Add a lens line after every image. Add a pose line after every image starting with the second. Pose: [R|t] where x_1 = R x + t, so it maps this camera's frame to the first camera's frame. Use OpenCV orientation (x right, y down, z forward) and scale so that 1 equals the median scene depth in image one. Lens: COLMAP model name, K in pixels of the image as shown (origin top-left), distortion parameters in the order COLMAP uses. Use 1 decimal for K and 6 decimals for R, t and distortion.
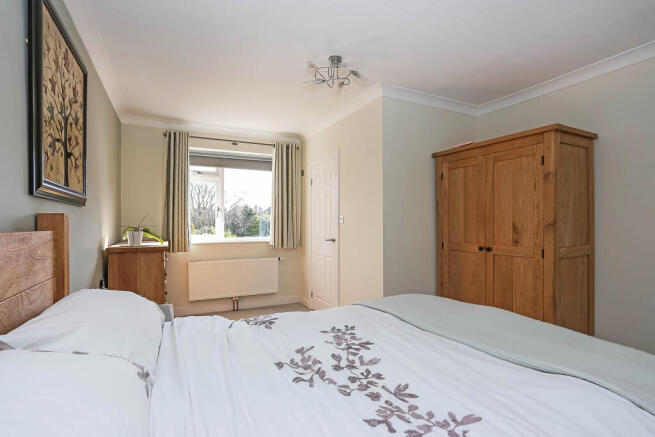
lens RADIAL K [[319.4, 0, 327.5], [0, 319.4, 218.5], [0, 0, 1]] dist [-0.031133, 0.001192]
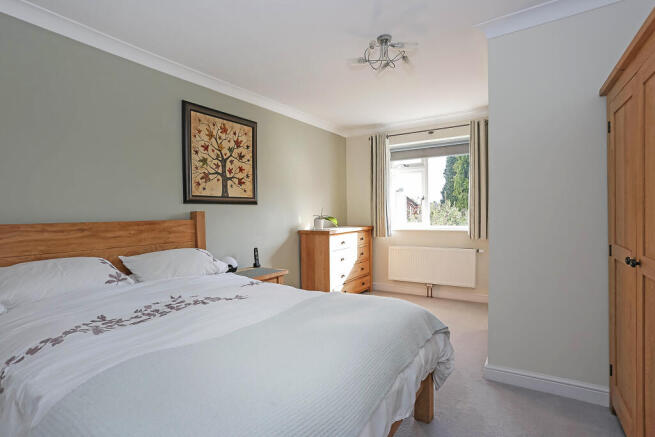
lens RADIAL K [[322.0, 0, 327.5], [0, 322.0, 218.5], [0, 0, 1]] dist [-0.032590, 0.000778]
pose [[0.506653, 0.011680, -0.862071, 0.457771], [0.027460, 0.999182, 0.029676, -0.002973], [0.861713, -0.038708, 0.505918, 0.216109]]
